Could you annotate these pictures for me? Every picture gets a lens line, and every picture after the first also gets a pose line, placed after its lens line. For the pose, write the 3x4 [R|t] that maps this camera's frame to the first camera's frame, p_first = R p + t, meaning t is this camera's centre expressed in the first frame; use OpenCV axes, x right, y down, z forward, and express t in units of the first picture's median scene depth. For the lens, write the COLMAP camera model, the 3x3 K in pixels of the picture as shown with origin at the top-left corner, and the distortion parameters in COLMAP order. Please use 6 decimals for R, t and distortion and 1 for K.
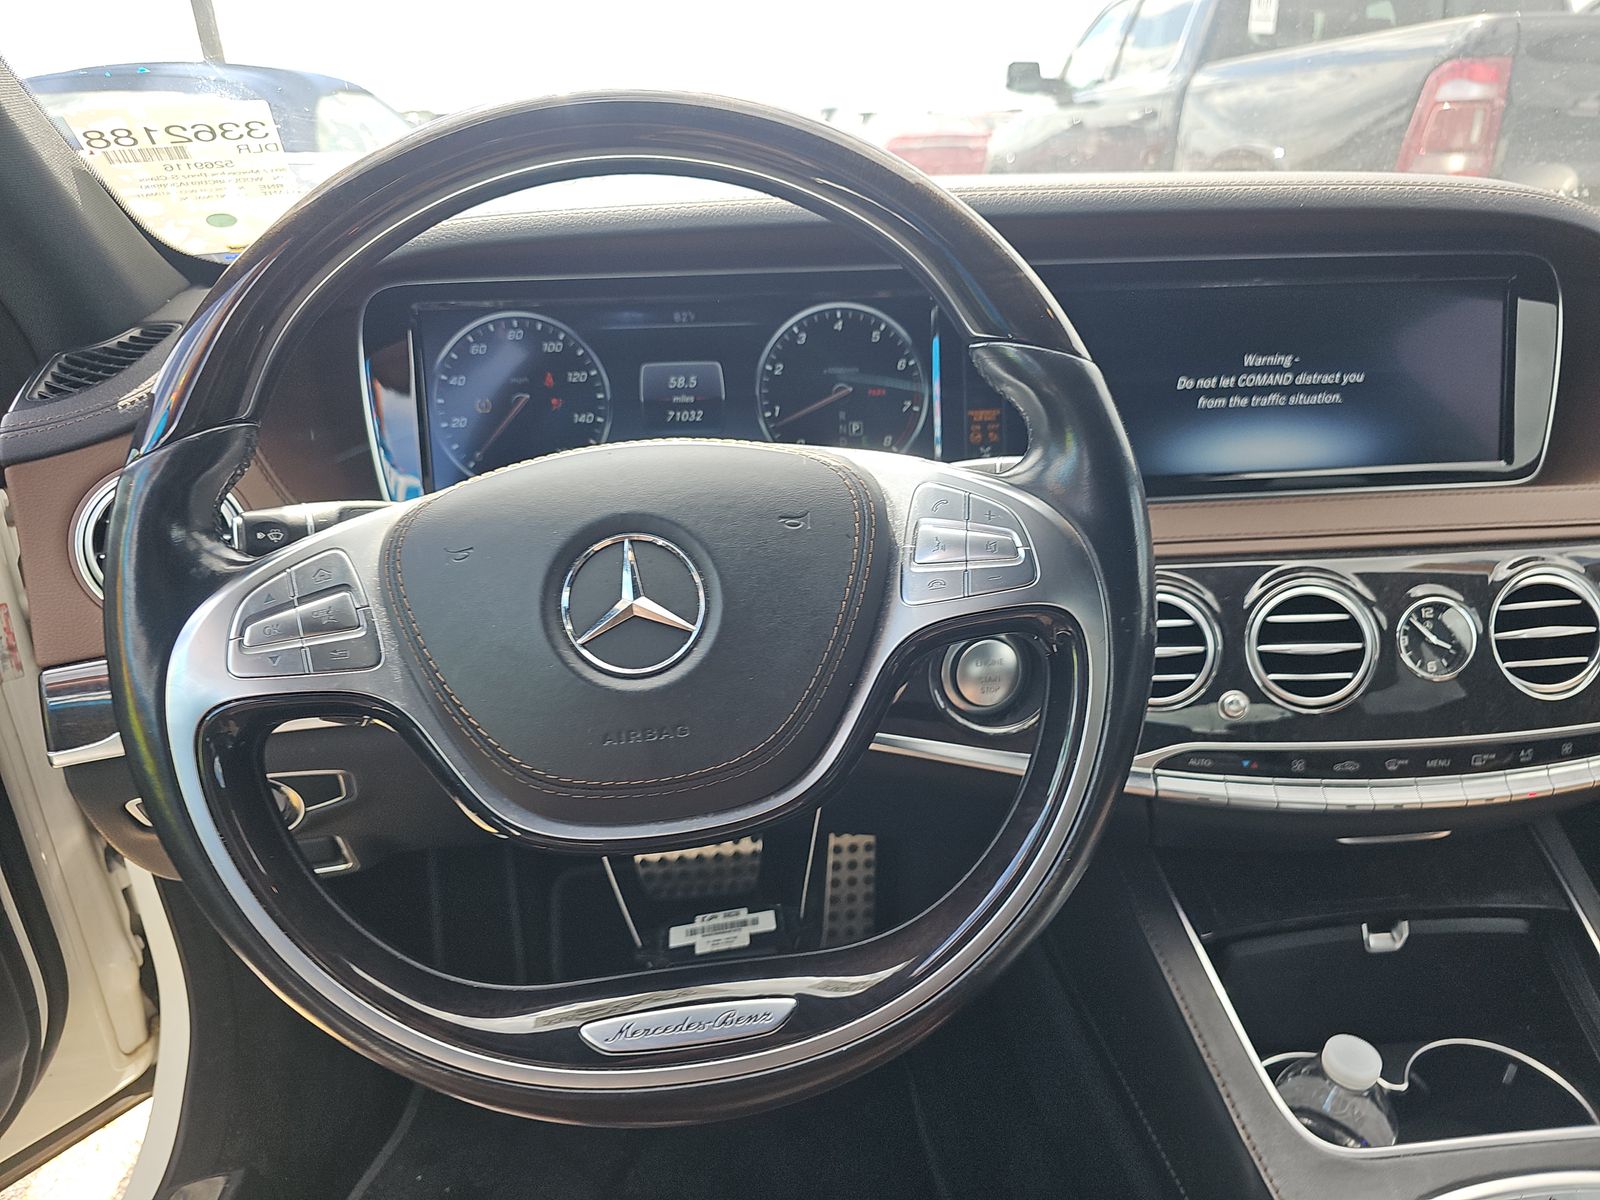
lens RADIAL K [[1086.4, 0, 811.1], [0, 1086.4, 605.3], [0, 0, 1]] dist [0.041624, -0.060424]
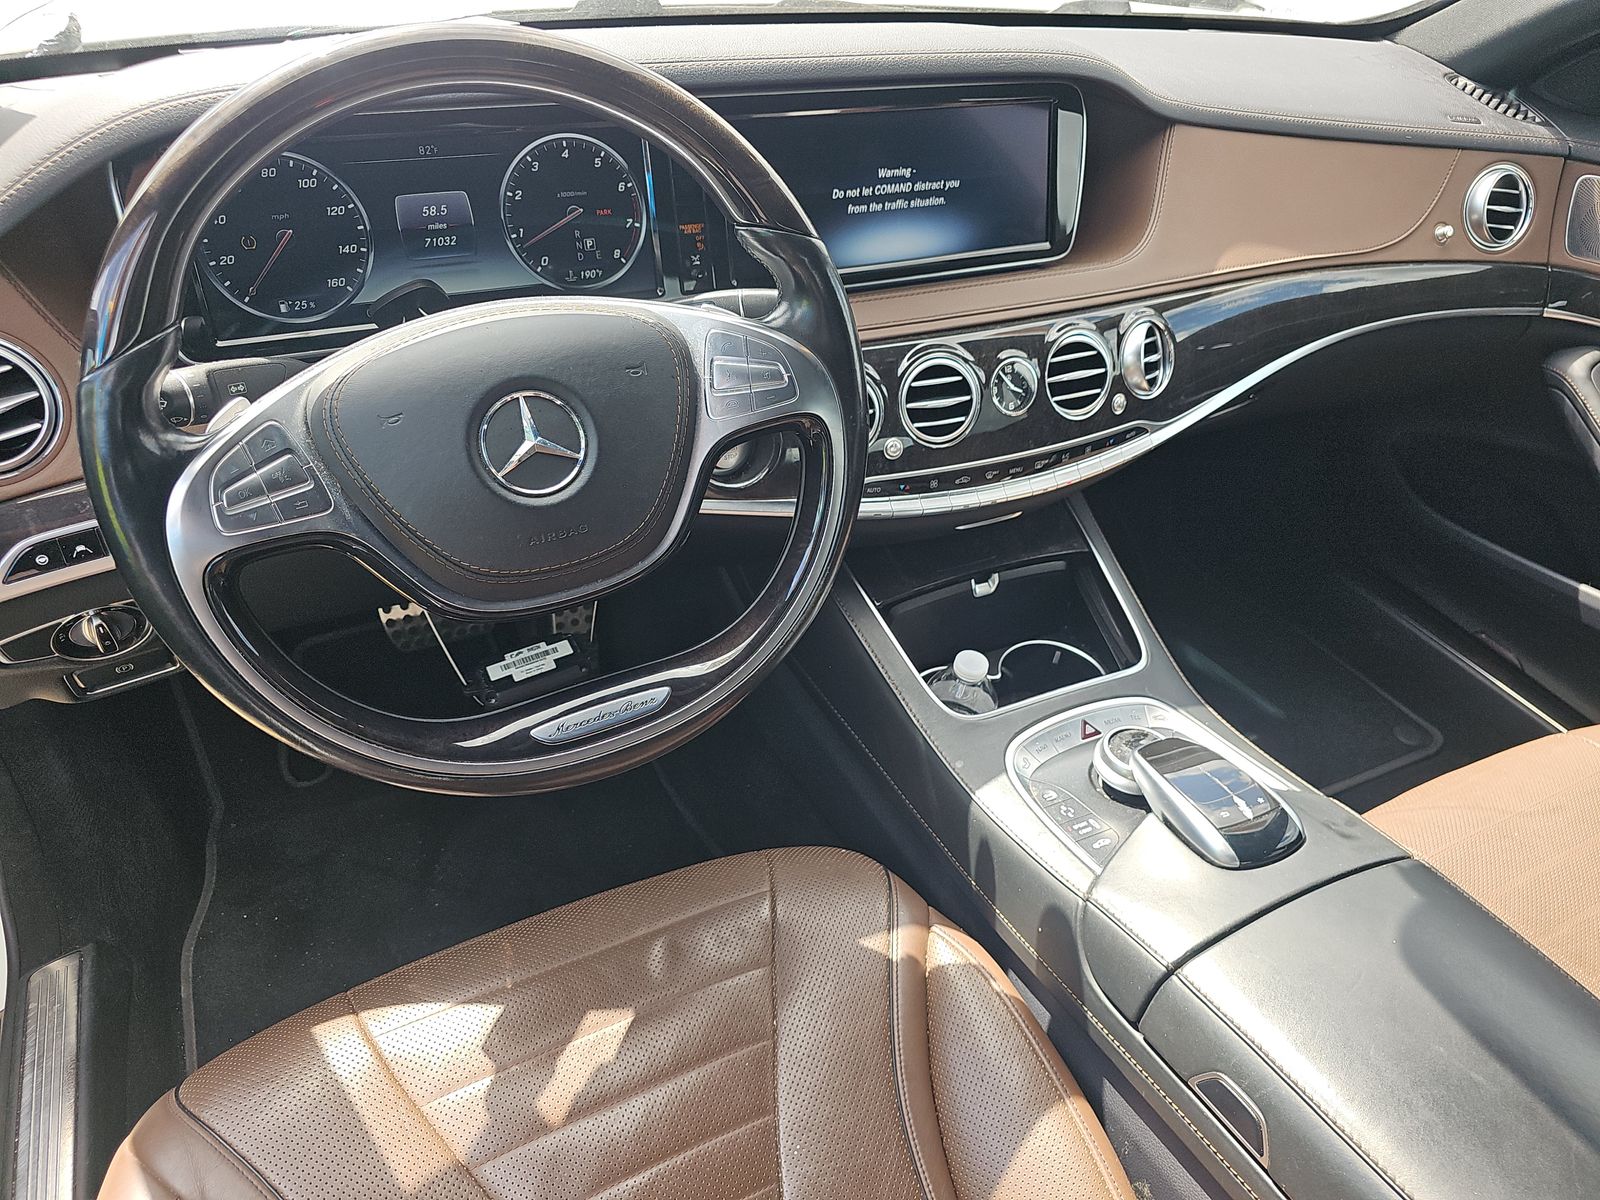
lens RADIAL K [[1086.4, 0, 811.1], [0, 1086.4, 605.3], [0, 0, 1]] dist [0.041624, -0.060424]
pose [[0.927735, -0.161136, 0.336663, -0.217903], [0.066402, 0.958873, 0.275960, -0.106060], [-0.367284, -0.233663, 0.900280, -0.284603]]
